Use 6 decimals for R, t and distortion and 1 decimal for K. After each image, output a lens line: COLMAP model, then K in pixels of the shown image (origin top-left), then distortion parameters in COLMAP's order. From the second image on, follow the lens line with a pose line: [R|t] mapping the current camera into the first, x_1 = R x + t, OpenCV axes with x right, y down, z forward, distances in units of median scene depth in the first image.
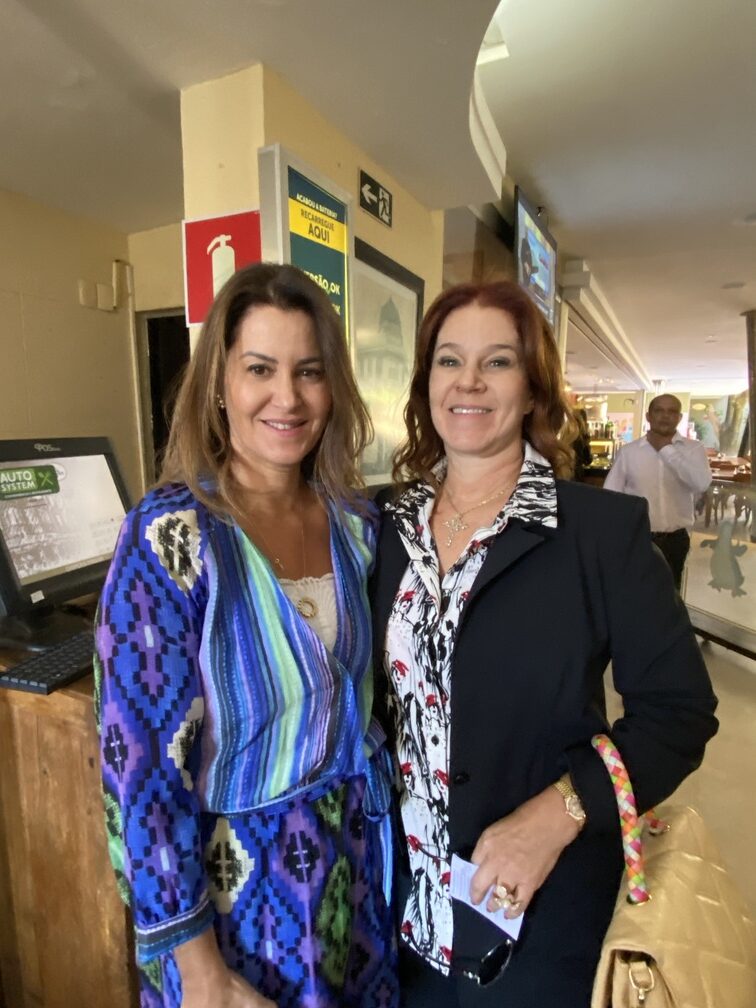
lens RADIAL K [[551.6, 0, 375.6], [0, 551.6, 506.9], [0, 0, 1]] dist [0.001824, 0.000289]
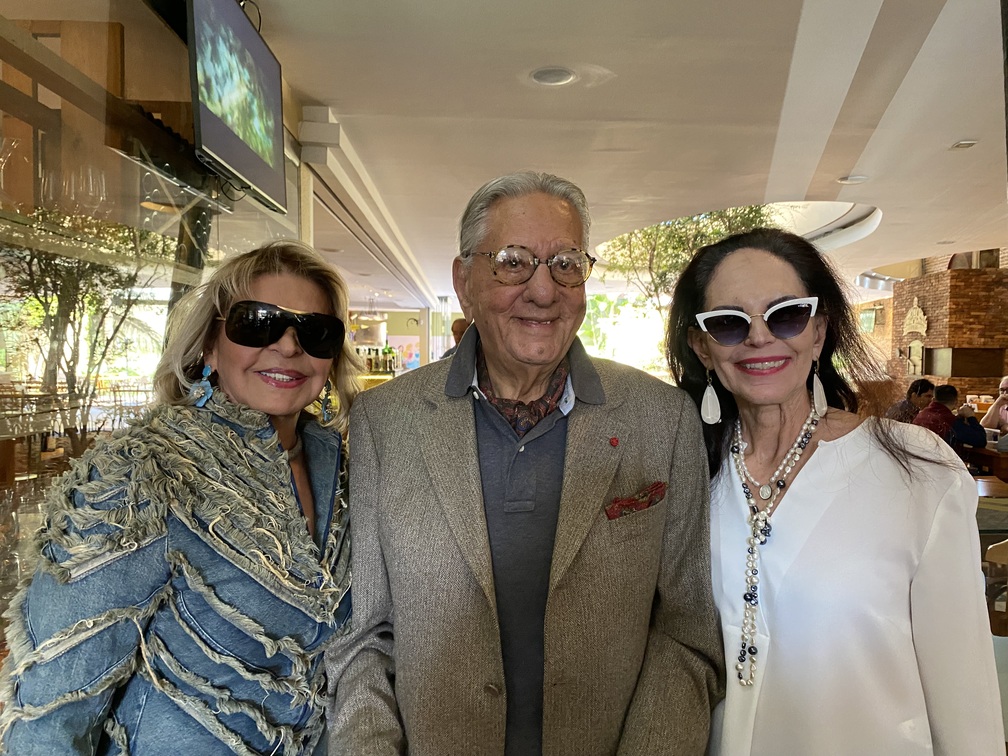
lens RADIAL K [[764.3, 0, 503.7], [0, 764.3, 376.8], [0, 0, 1]] dist [0.000427, -0.000035]
pose [[0.856906, -0.012208, 0.515327, 0.077170], [0.070202, 0.993169, -0.093206, -0.022325], [-0.510669, 0.116046, 0.851910, 0.142627]]
